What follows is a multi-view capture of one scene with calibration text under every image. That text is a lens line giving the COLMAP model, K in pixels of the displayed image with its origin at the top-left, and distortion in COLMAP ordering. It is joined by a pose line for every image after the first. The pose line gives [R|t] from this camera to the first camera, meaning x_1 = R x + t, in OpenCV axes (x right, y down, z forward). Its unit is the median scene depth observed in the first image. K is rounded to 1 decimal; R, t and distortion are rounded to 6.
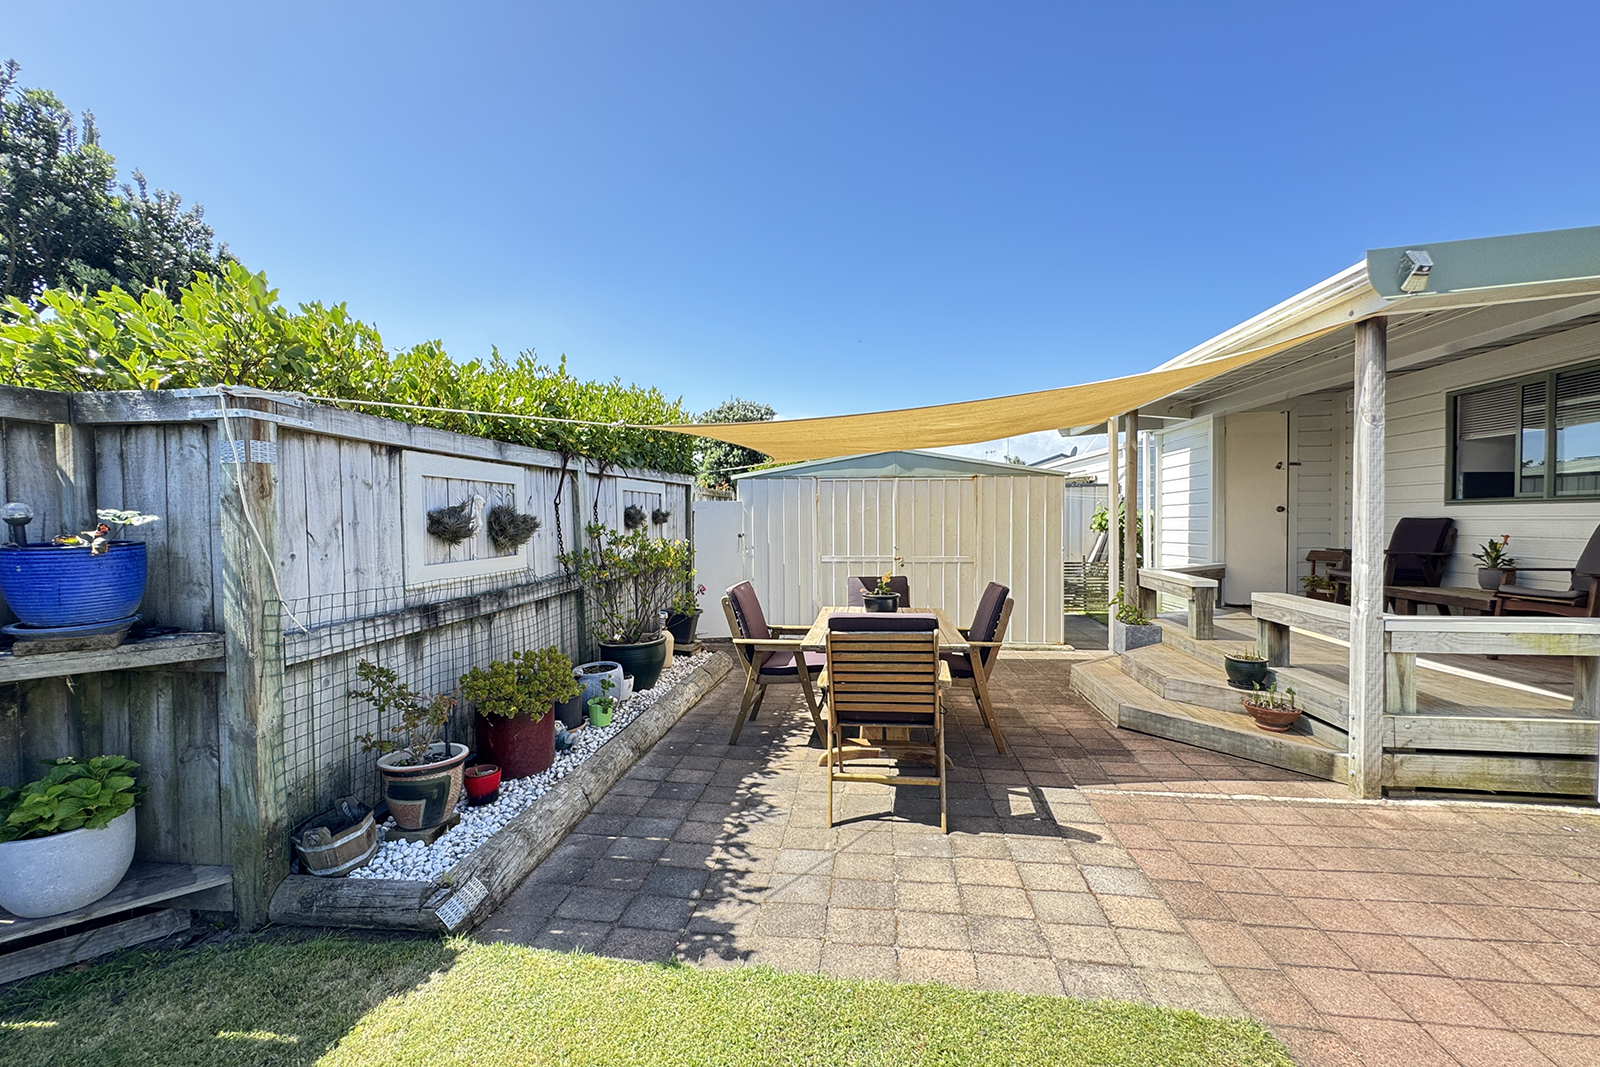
lens RADIAL K [[647.7, 0, 763.6], [0, 647.7, 553.4], [0, 0, 1]] dist [-0.011100, 0.000666]
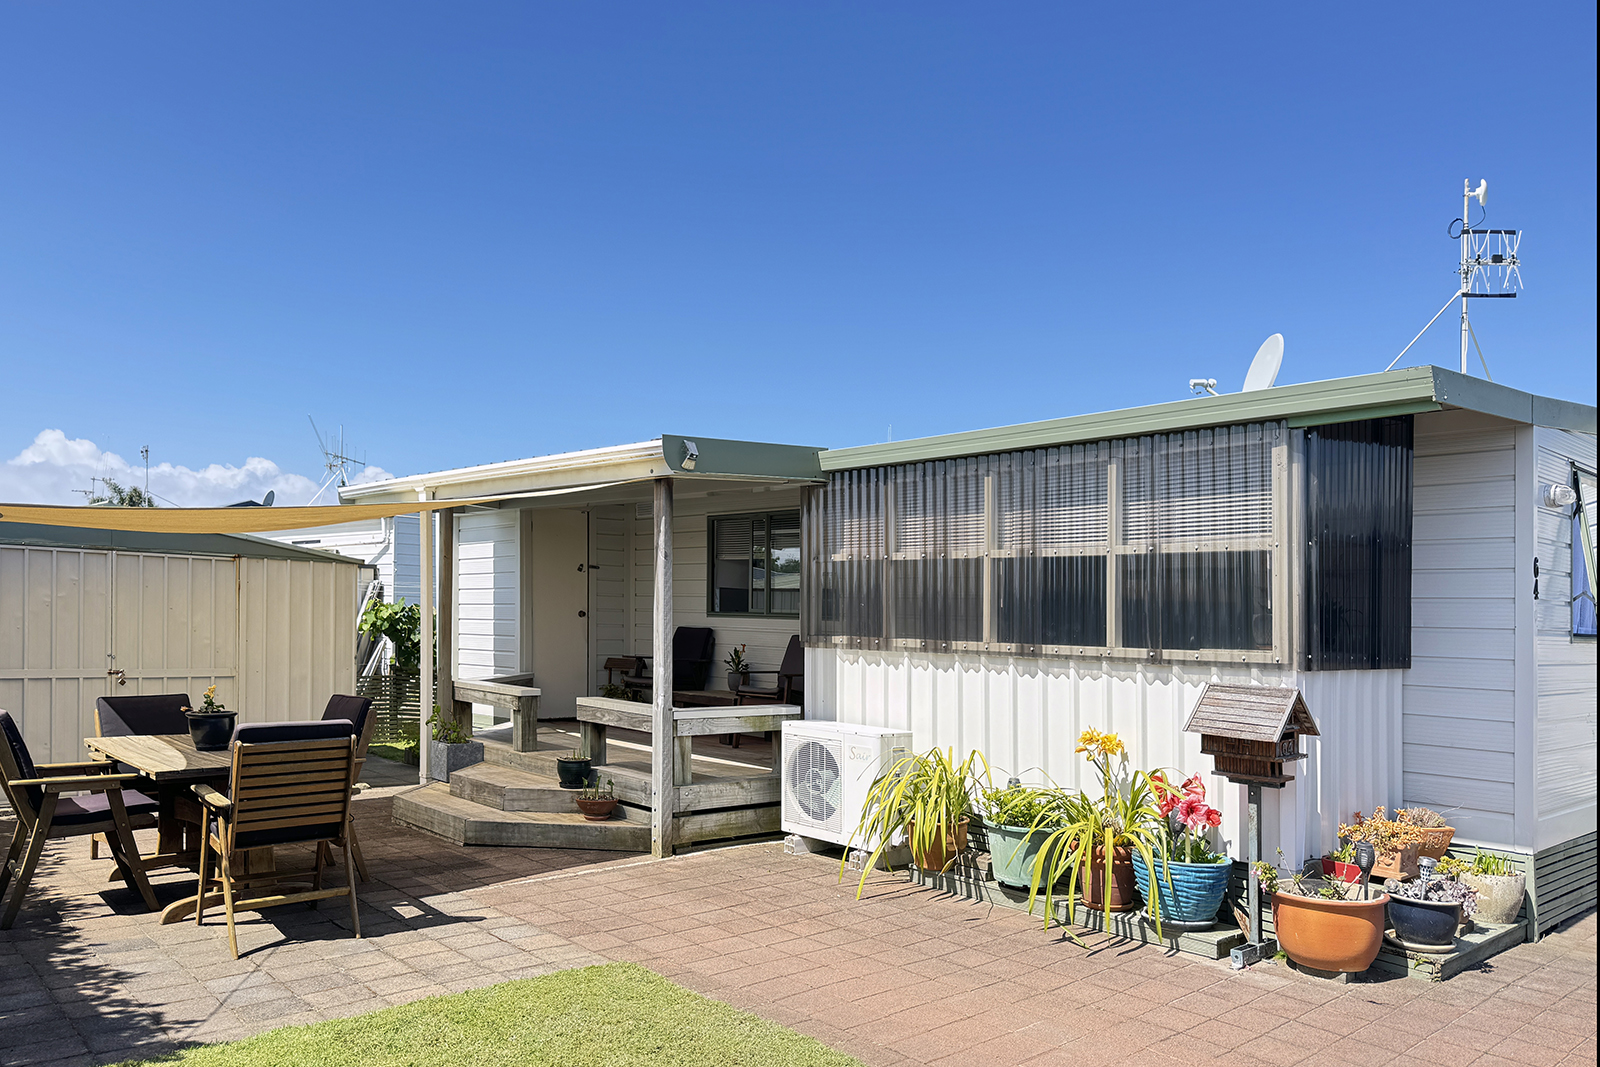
lens RADIAL K [[1123.6, 0, 802.1], [0, 1123.6, 639.7], [0, 0, 1]] dist [0.001463, 0.100535]
pose [[0.621573, 0.011305, 0.783275, -0.473768], [0.007398, 0.999767, -0.020300, 0.007937], [-0.783321, 0.018413, 0.621344, -0.448885]]
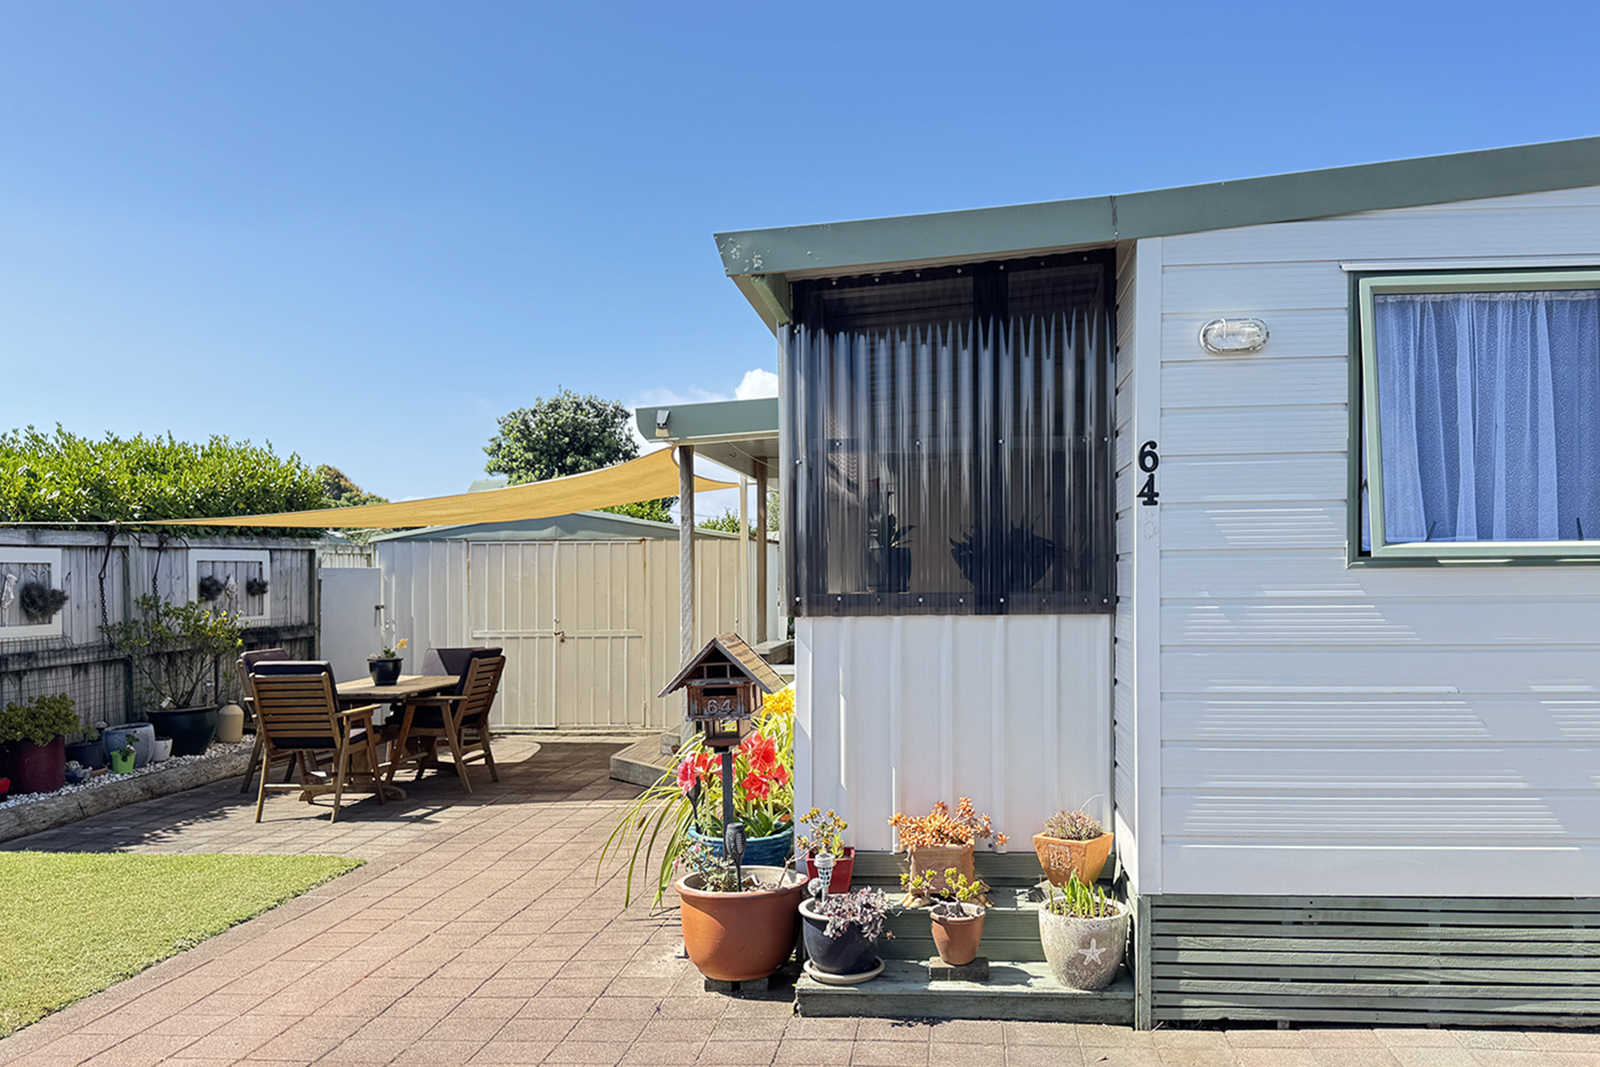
lens RADIAL K [[1244.7, 0, 847.7], [0, 1244.7, 546.7], [0, 0, 1]] dist [0.003920, -0.049695]
pose [[0.997467, -0.000098, 0.071133, 0.858270], [0.005549, 0.997058, -0.076446, 0.040654], [-0.070917, 0.076647, 0.994533, -1.277425]]
